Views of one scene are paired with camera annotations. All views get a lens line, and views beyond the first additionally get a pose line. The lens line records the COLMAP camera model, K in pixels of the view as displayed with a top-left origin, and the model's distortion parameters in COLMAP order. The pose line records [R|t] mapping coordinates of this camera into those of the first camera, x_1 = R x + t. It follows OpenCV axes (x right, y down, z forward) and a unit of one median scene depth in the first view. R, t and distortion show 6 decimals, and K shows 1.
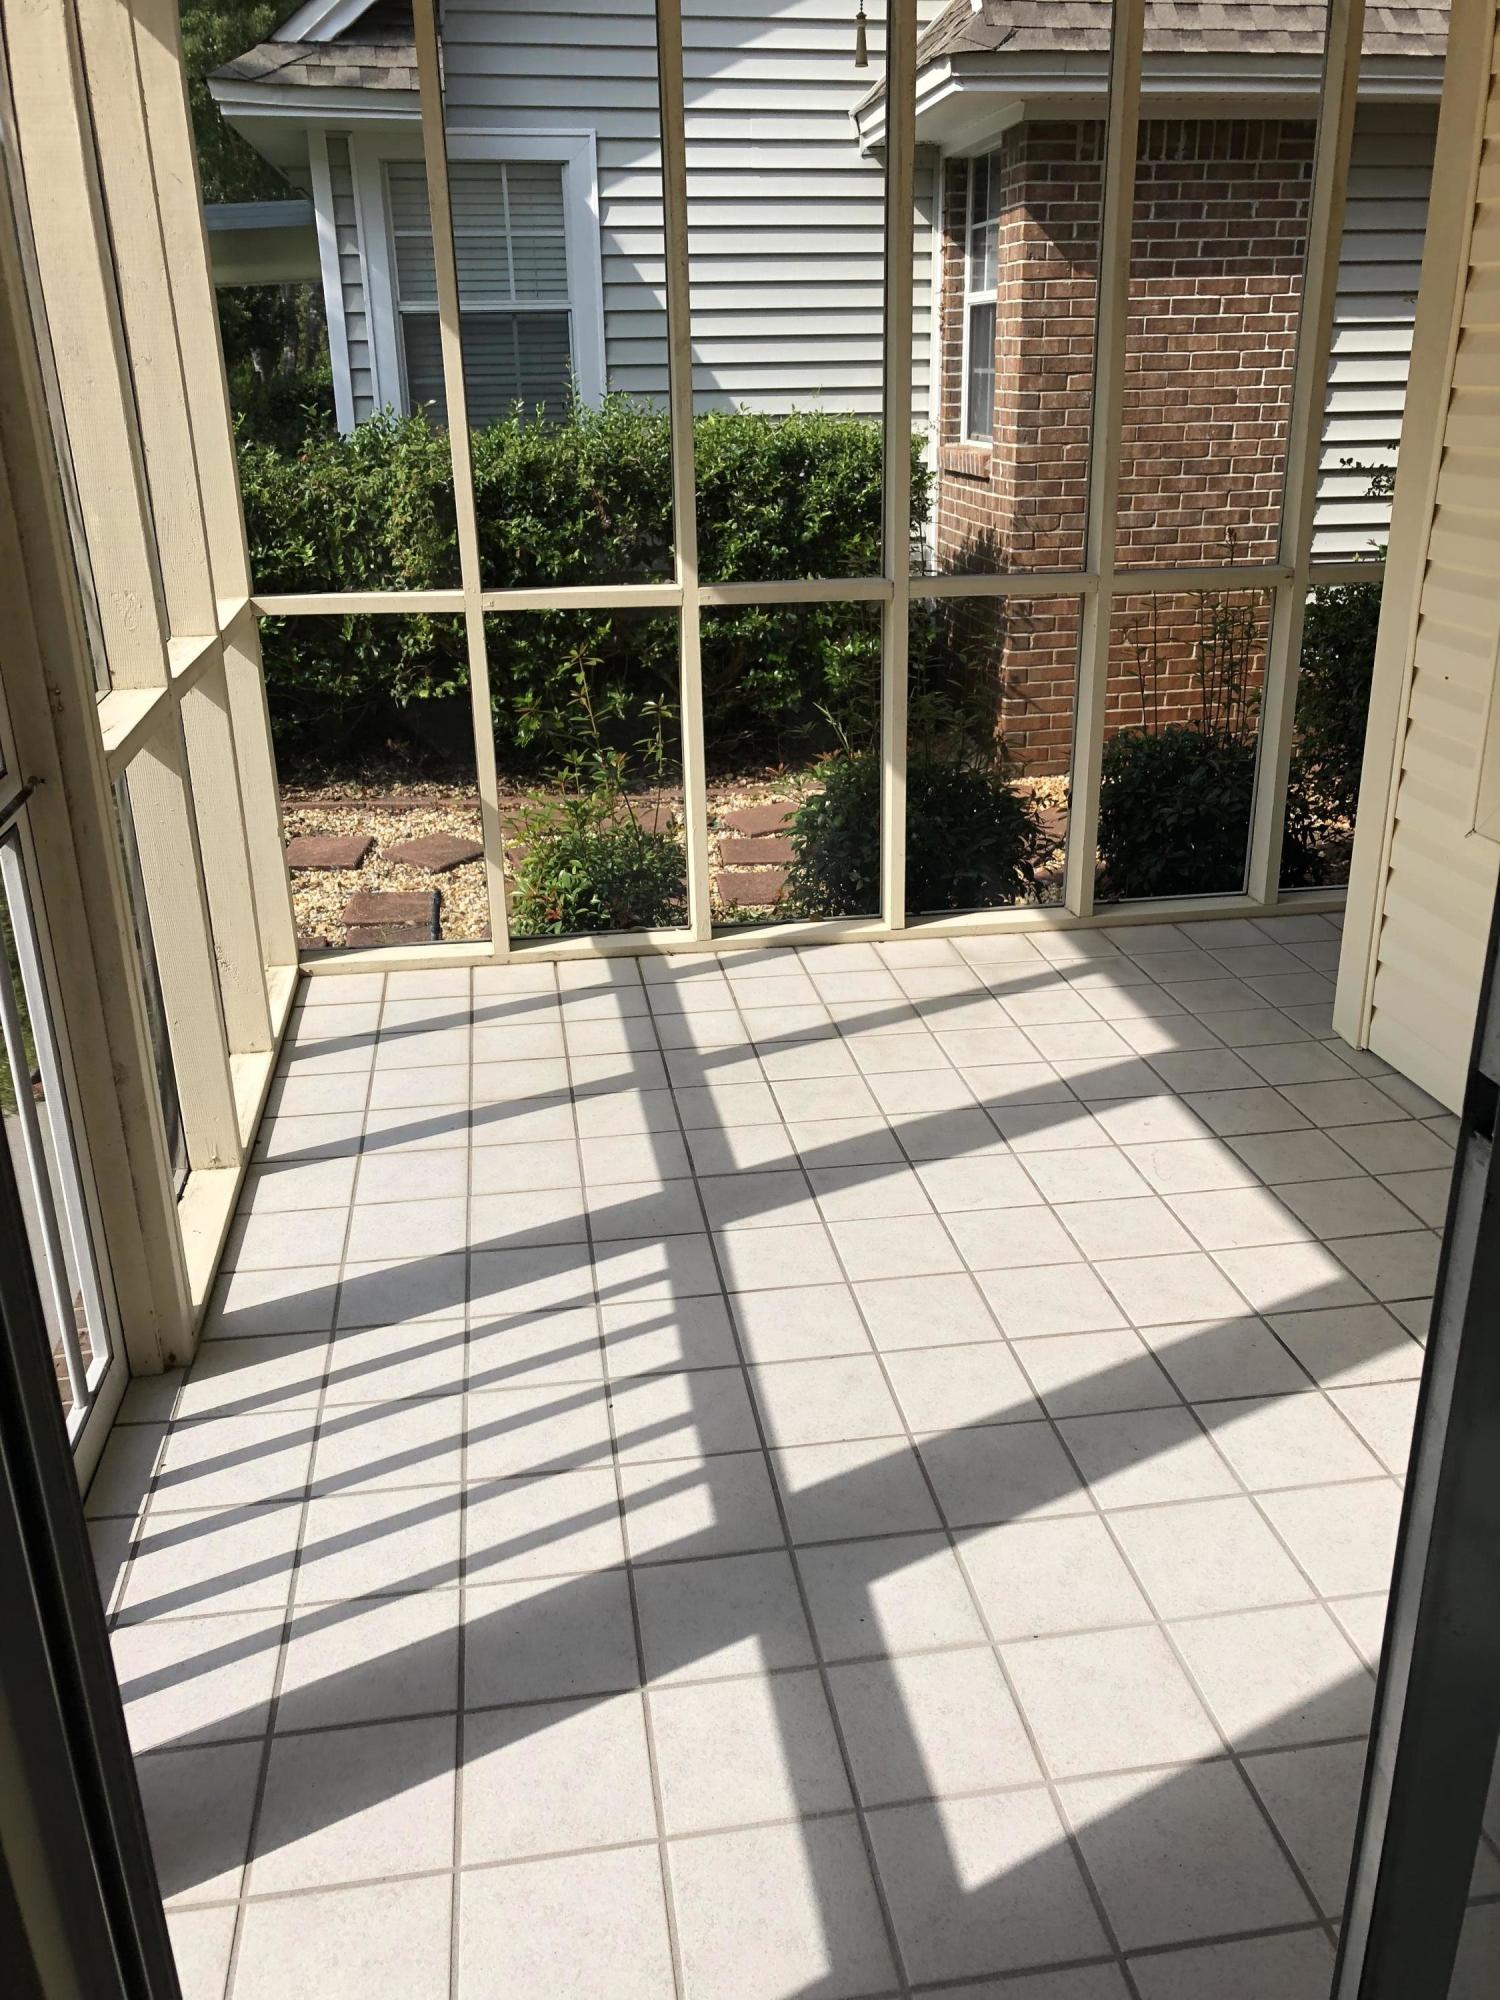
lens RADIAL K [[1668.8, 0, 750.0], [0, 1668.8, 1000.0], [0, 0, 1]] dist [0.010735, -0.004403]
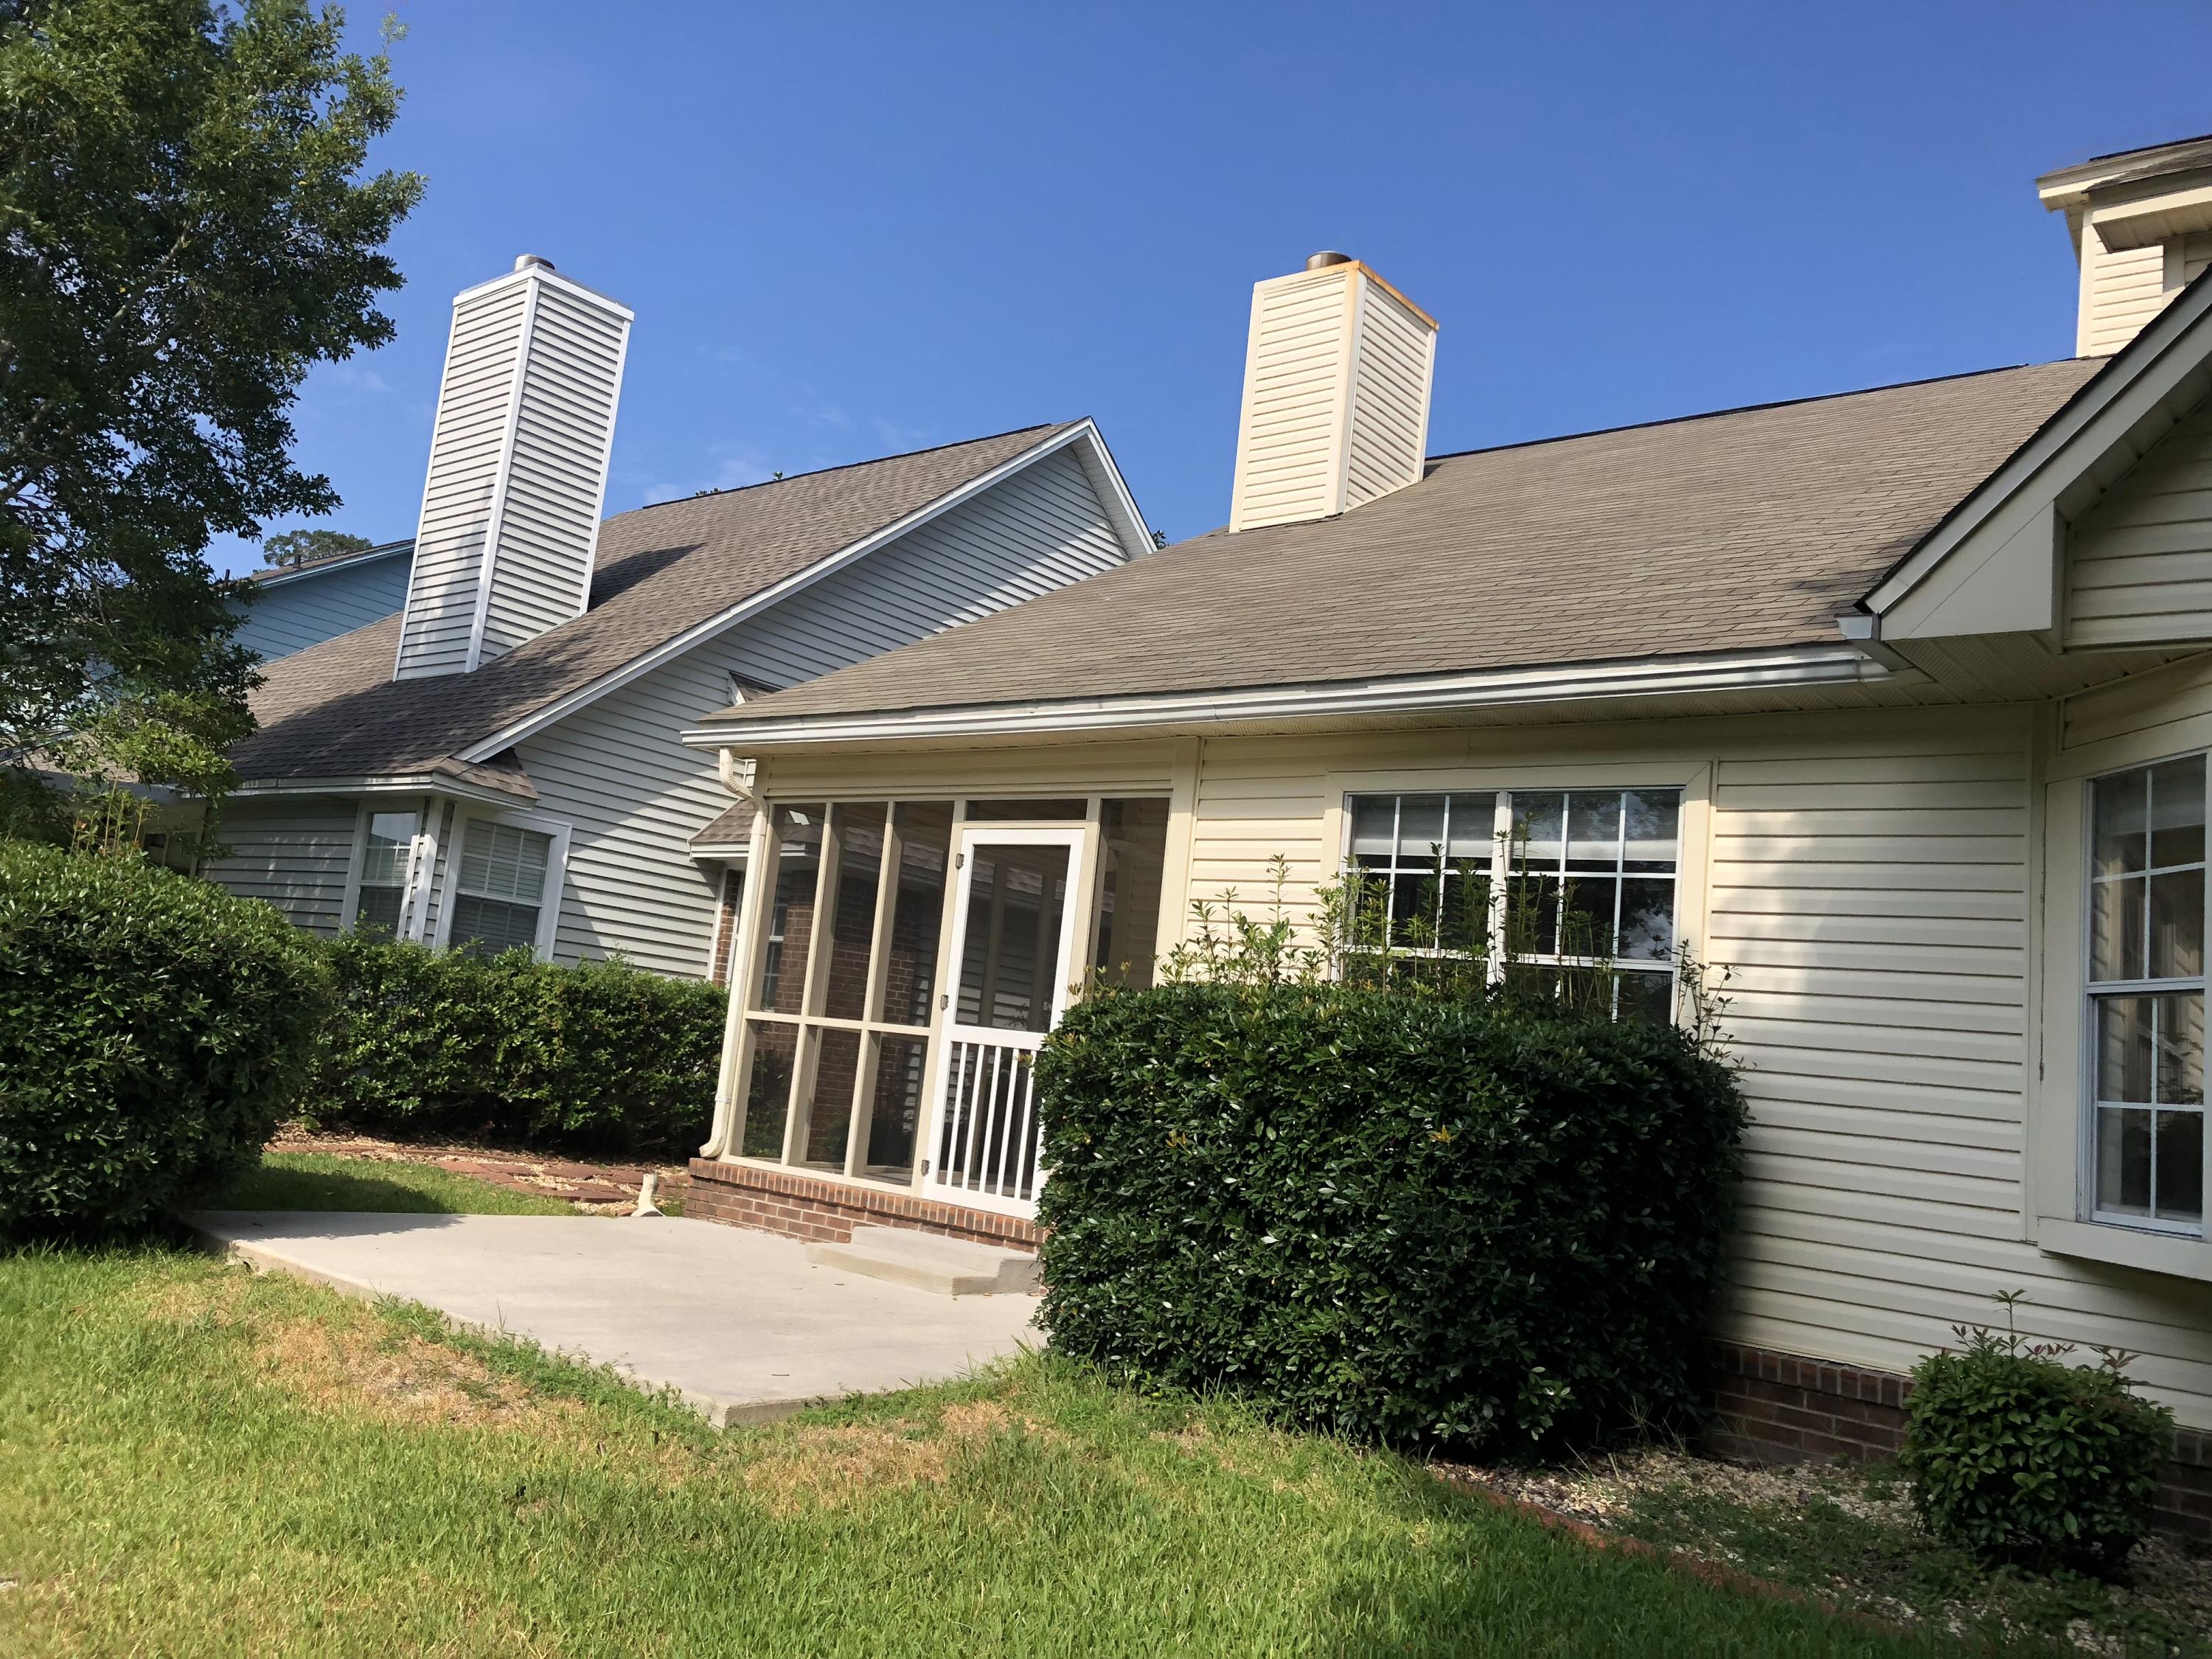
lens RADIAL K [[1845.7, 0, 1106.0], [0, 1845.7, 829.5], [0, 0, 1]] dist [0.010735, -0.004403]
pose [[0.733871, 0.191098, 0.651855, -1.002360], [0.121226, 0.907366, -0.402482, 0.400024], [-0.668385, 0.374391, 0.642723, -0.745192]]
